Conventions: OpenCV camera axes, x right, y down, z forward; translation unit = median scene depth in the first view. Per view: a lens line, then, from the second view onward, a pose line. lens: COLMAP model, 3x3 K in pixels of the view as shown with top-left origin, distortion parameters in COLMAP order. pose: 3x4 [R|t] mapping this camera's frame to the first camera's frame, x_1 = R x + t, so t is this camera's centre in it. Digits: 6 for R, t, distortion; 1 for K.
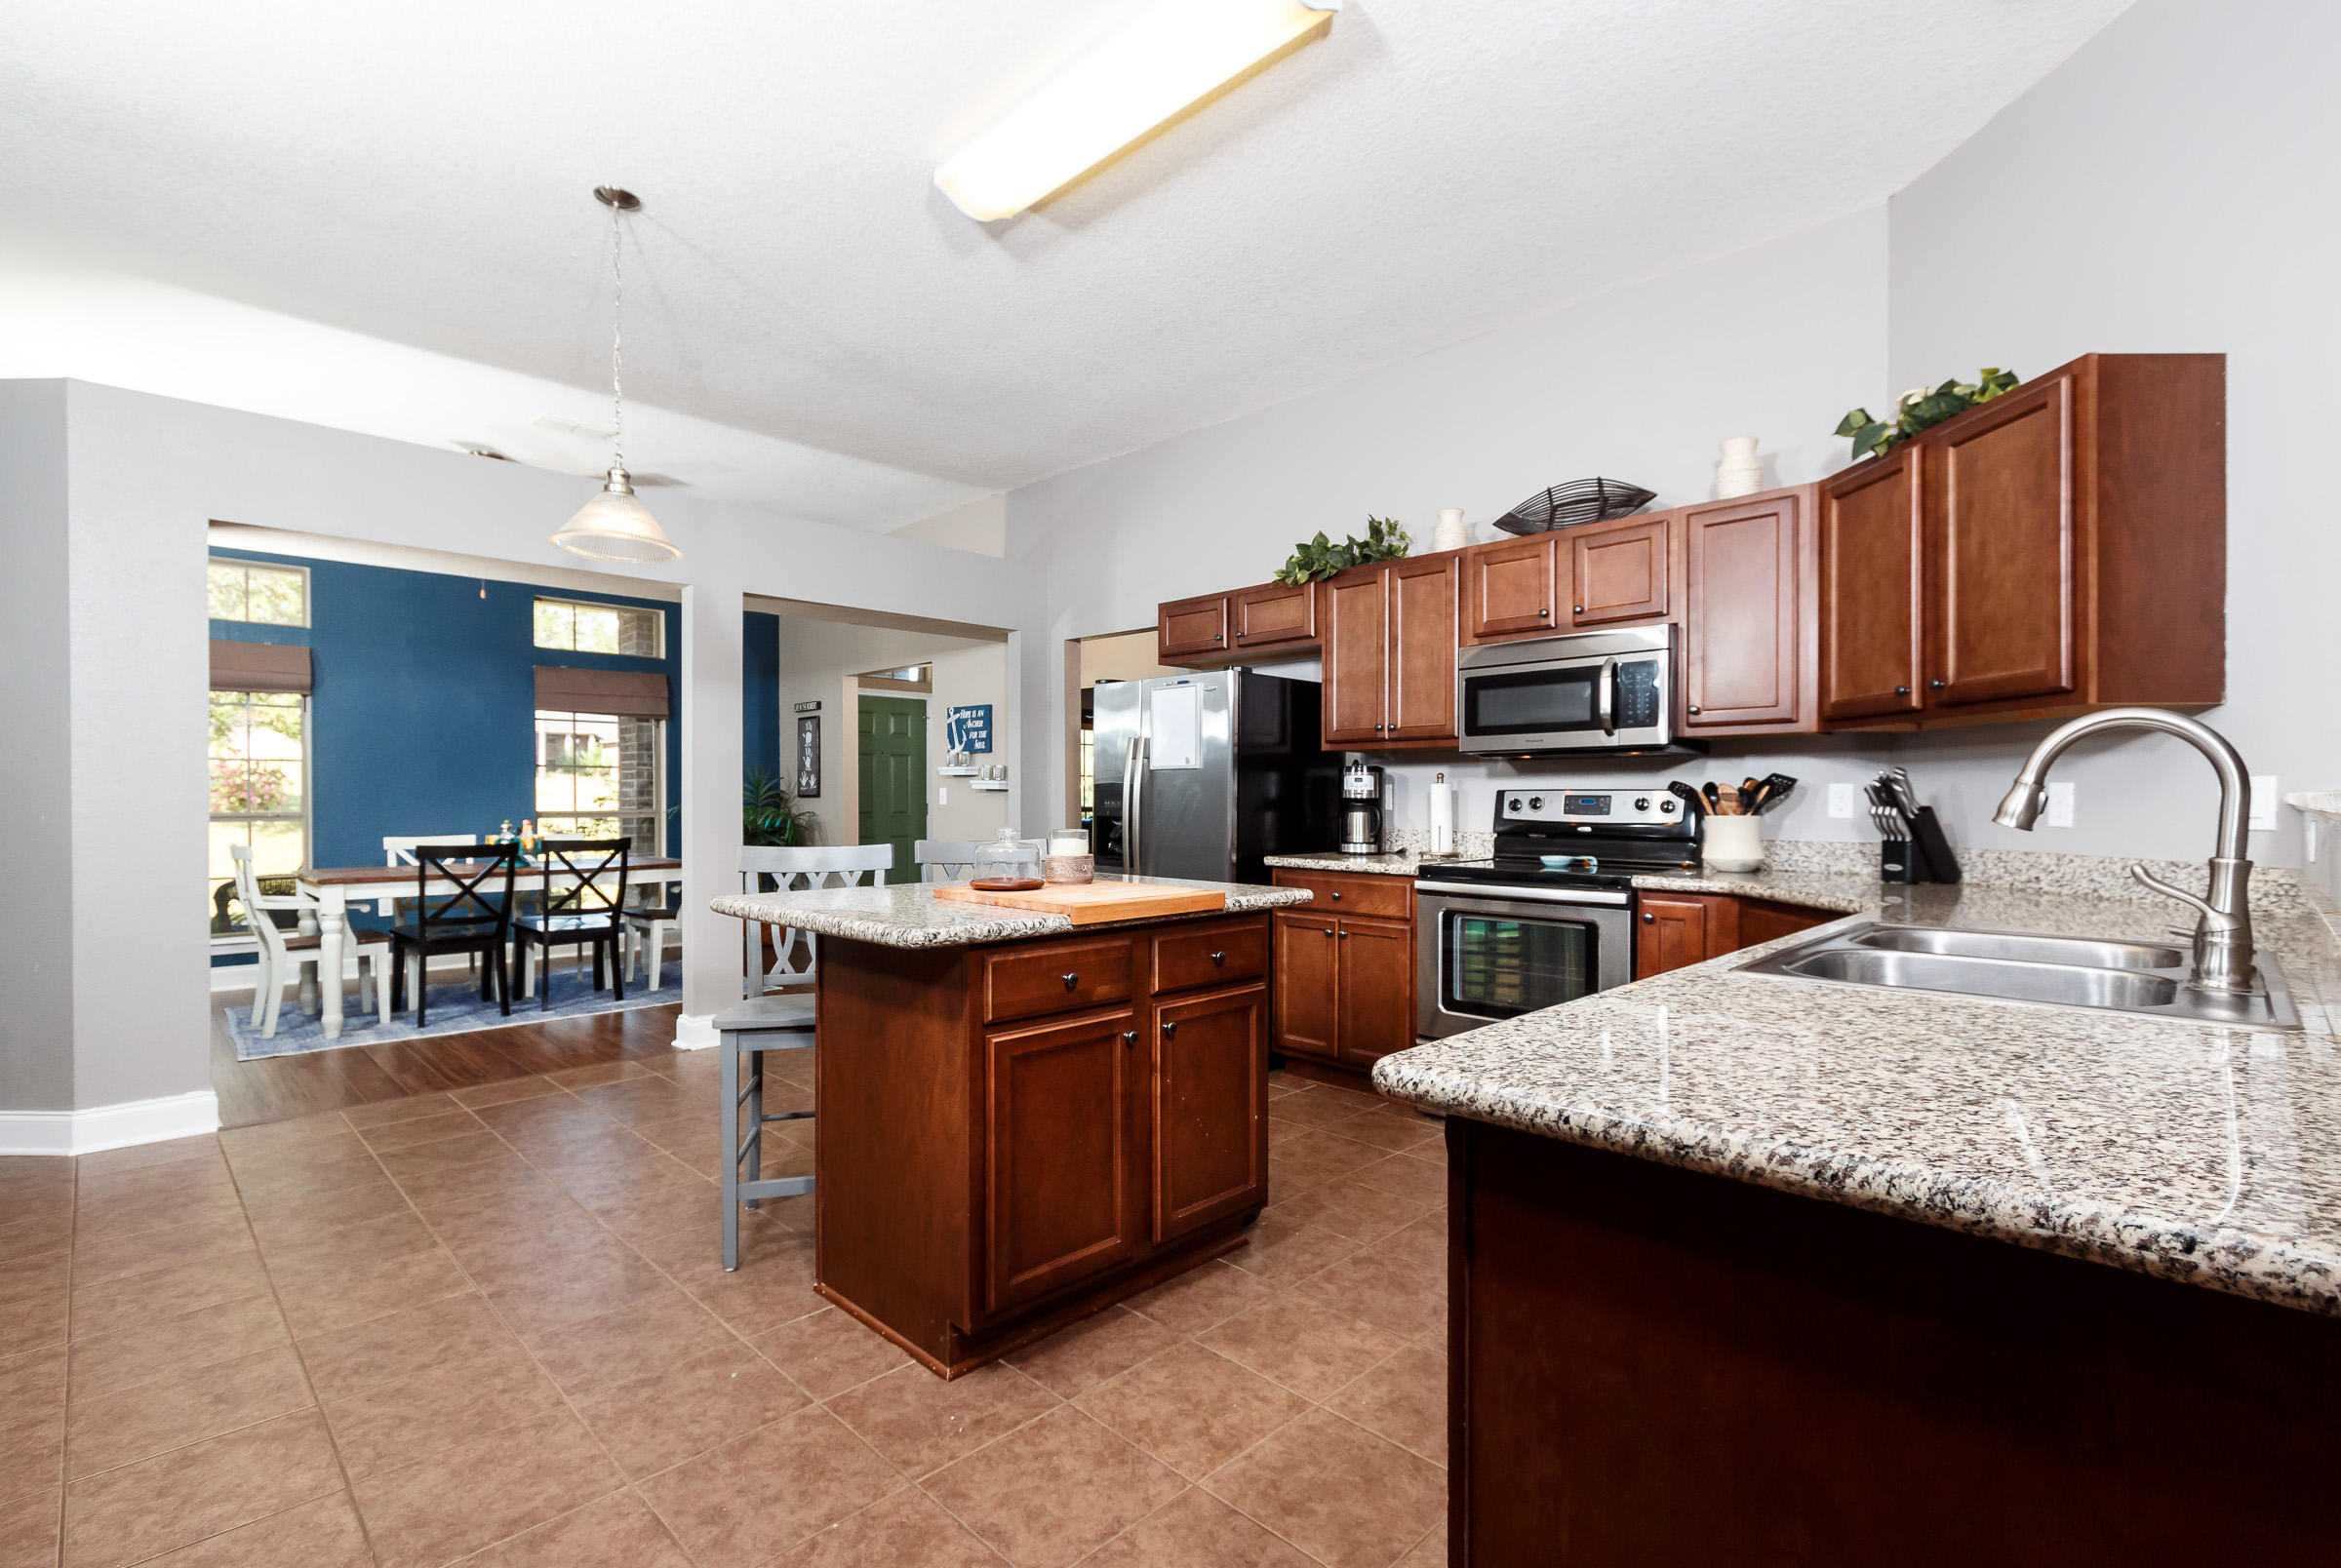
lens RADIAL K [[1062.6, 0, 1157.1], [0, 1062.6, 797.7], [0, 0, 1]] dist [0.013317, -0.004484]
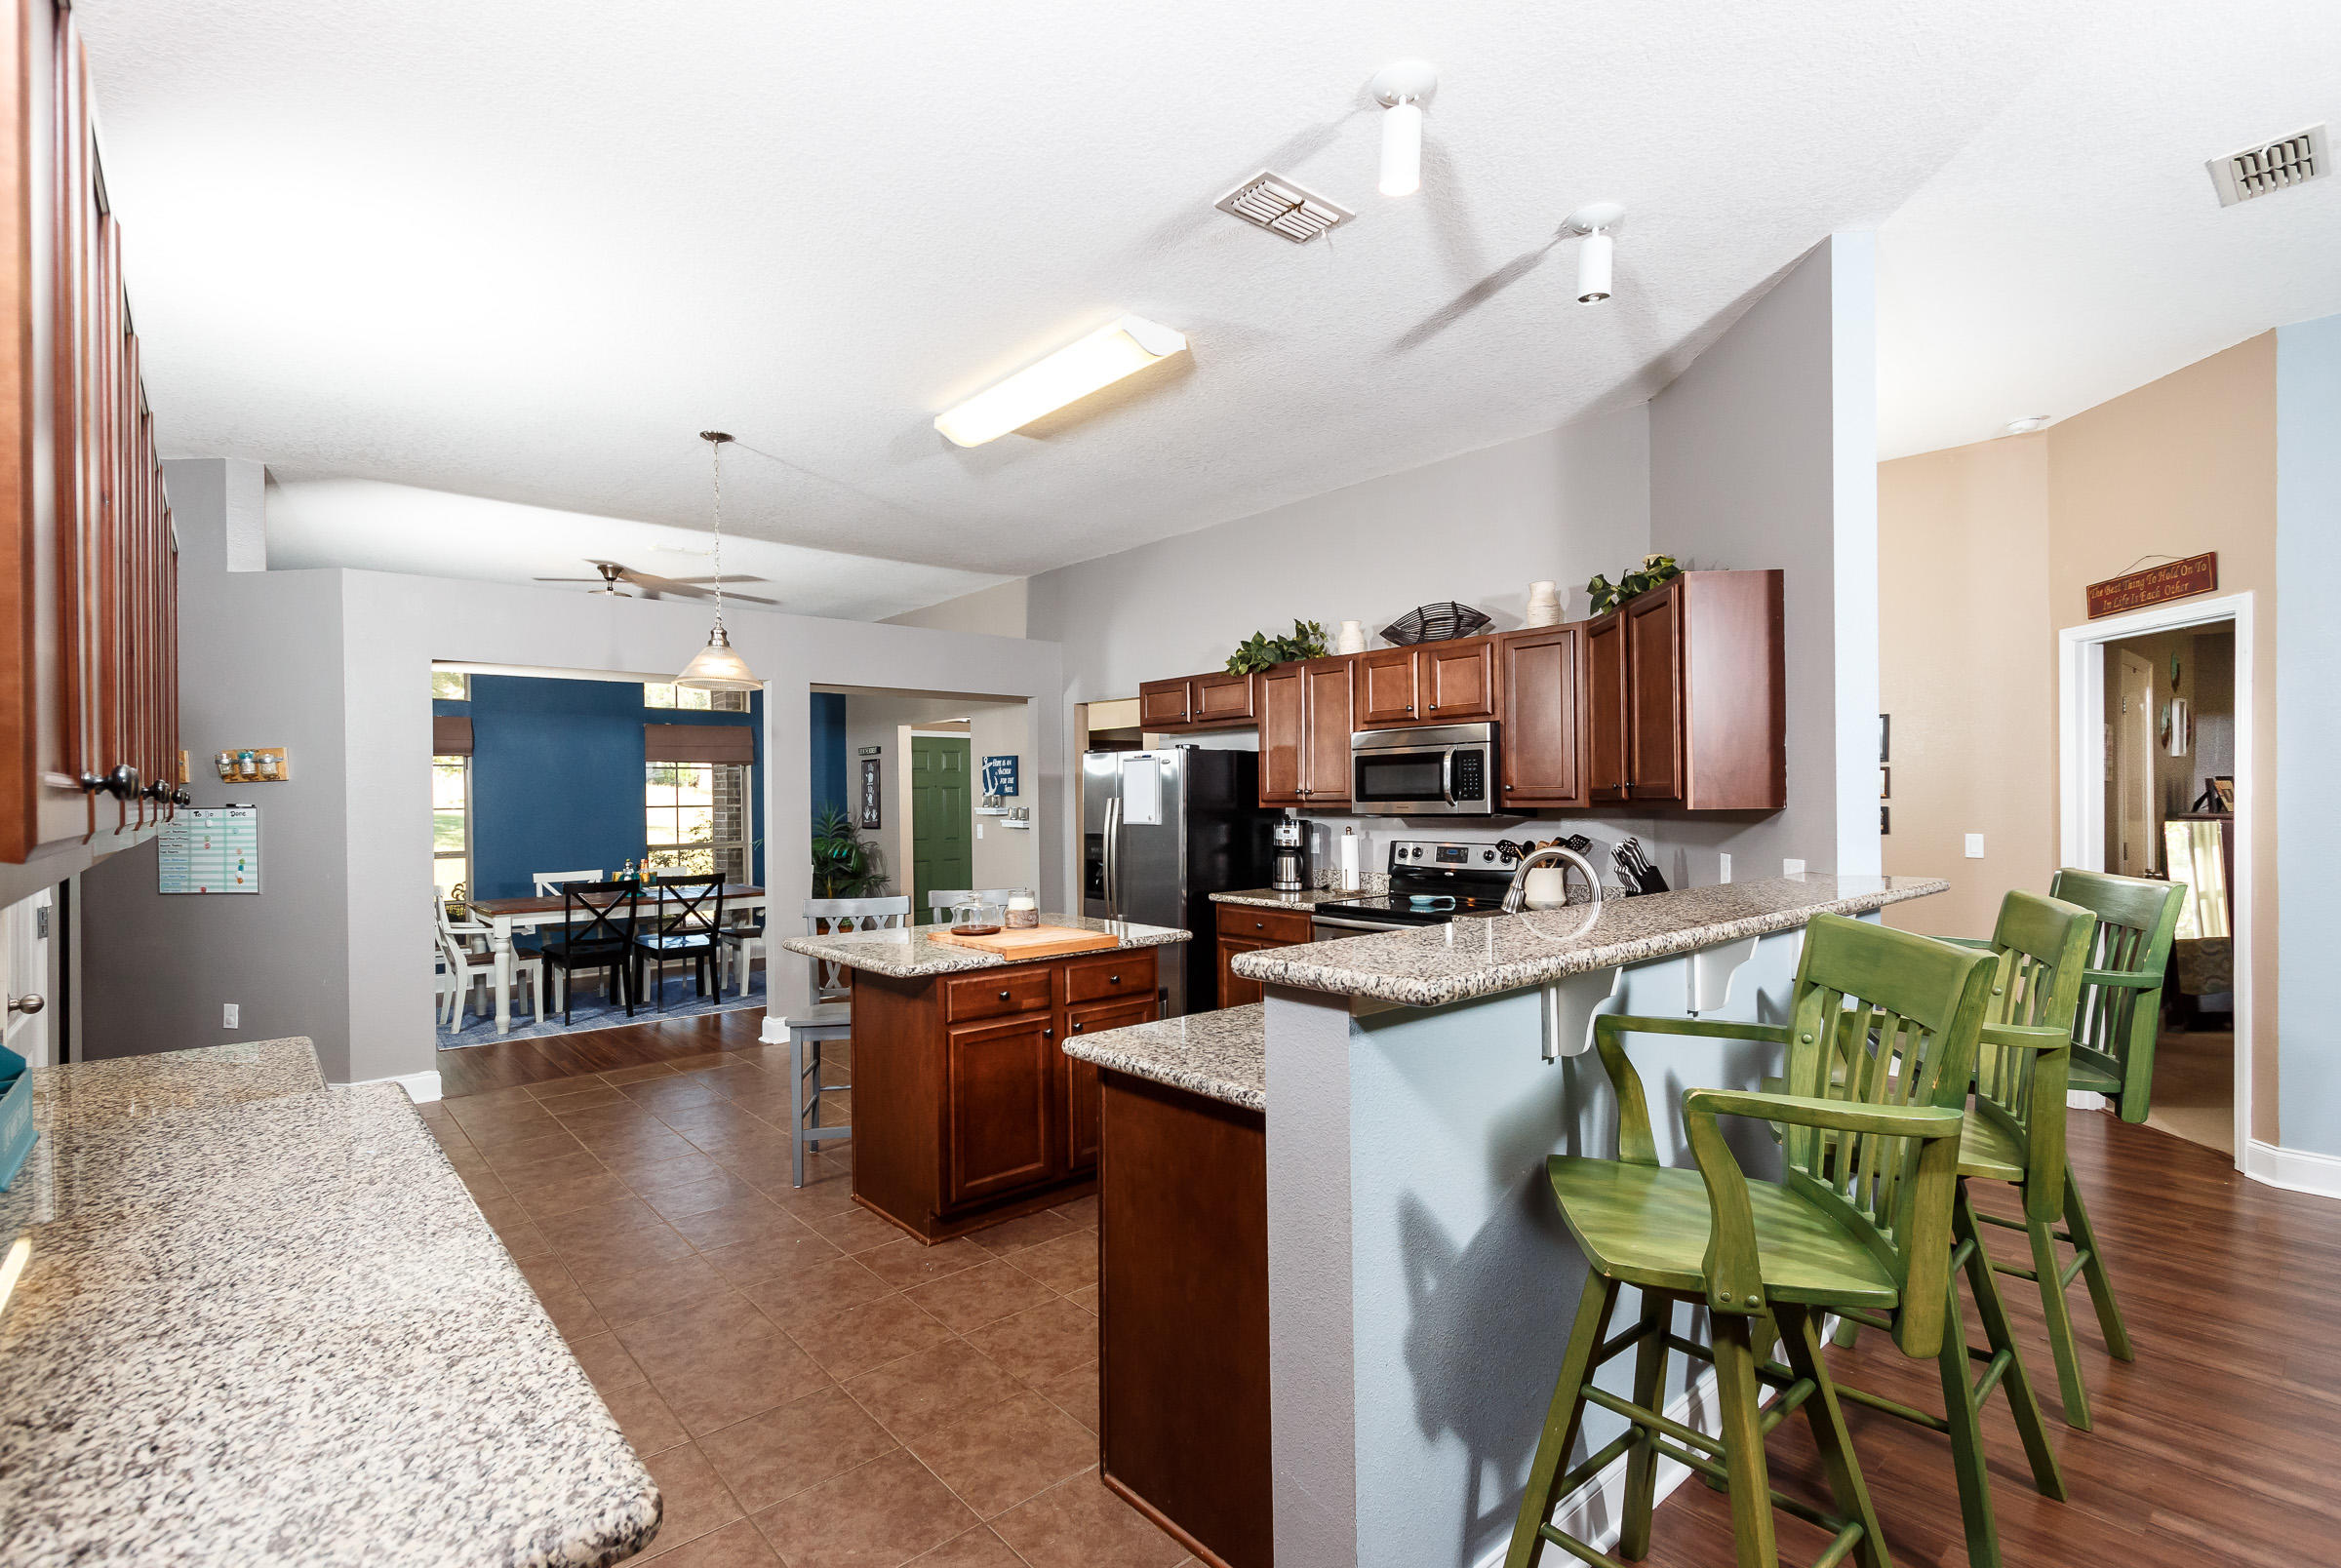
lens RADIAL K [[1062.6, 0, 1157.1], [0, 1062.6, 797.7], [0, 0, 1]] dist [0.013317, -0.004484]
pose [[0.997659, -0.010710, -0.067542, 0.121849], [0.010587, 0.999942, -0.002170, -0.055779], [0.067562, 0.001449, 0.997714, -0.266850]]
